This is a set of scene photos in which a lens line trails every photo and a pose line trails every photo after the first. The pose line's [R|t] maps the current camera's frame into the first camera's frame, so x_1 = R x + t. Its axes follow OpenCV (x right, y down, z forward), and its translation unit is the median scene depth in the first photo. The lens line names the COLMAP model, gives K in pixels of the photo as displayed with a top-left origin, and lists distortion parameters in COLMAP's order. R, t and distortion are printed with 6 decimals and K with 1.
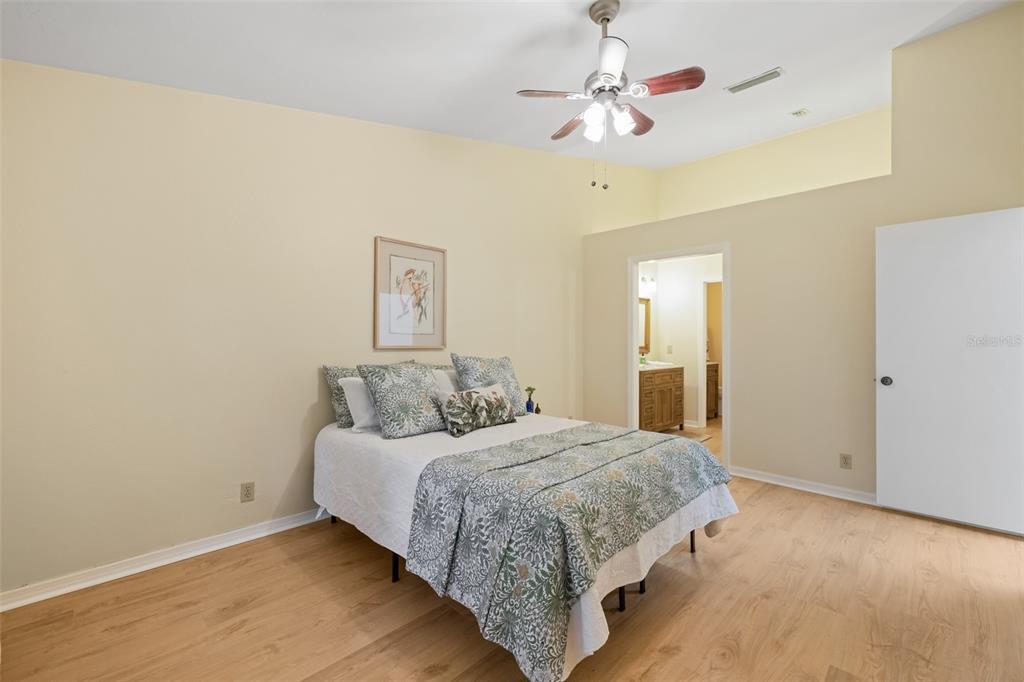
lens RADIAL K [[427.8, 0, 511.1], [0, 427.8, 338.7], [0, 0, 1]] dist [-0.000680, -0.000201]
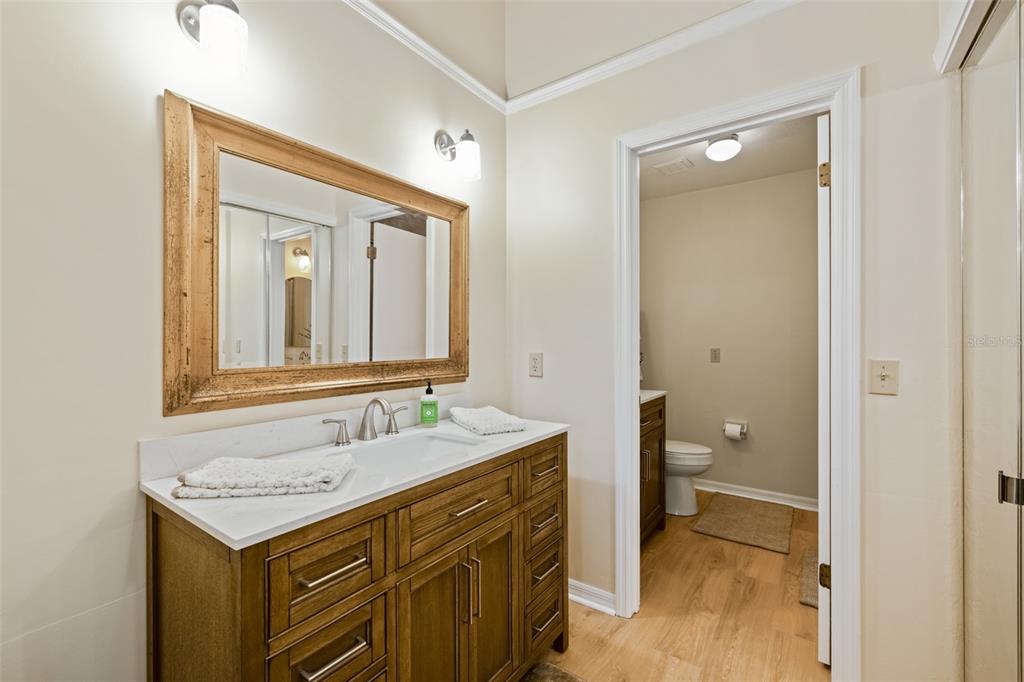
lens RADIAL K [[427.8, 0, 511.1], [0, 427.8, 338.7], [0, 0, 1]] dist [-0.000680, -0.000201]
pose [[0.988785, -0.002817, 0.149318, 0.571223], [0.001826, 0.999975, 0.006771, 0.002986], [-0.149334, -0.006422, 0.988766, 1.274210]]
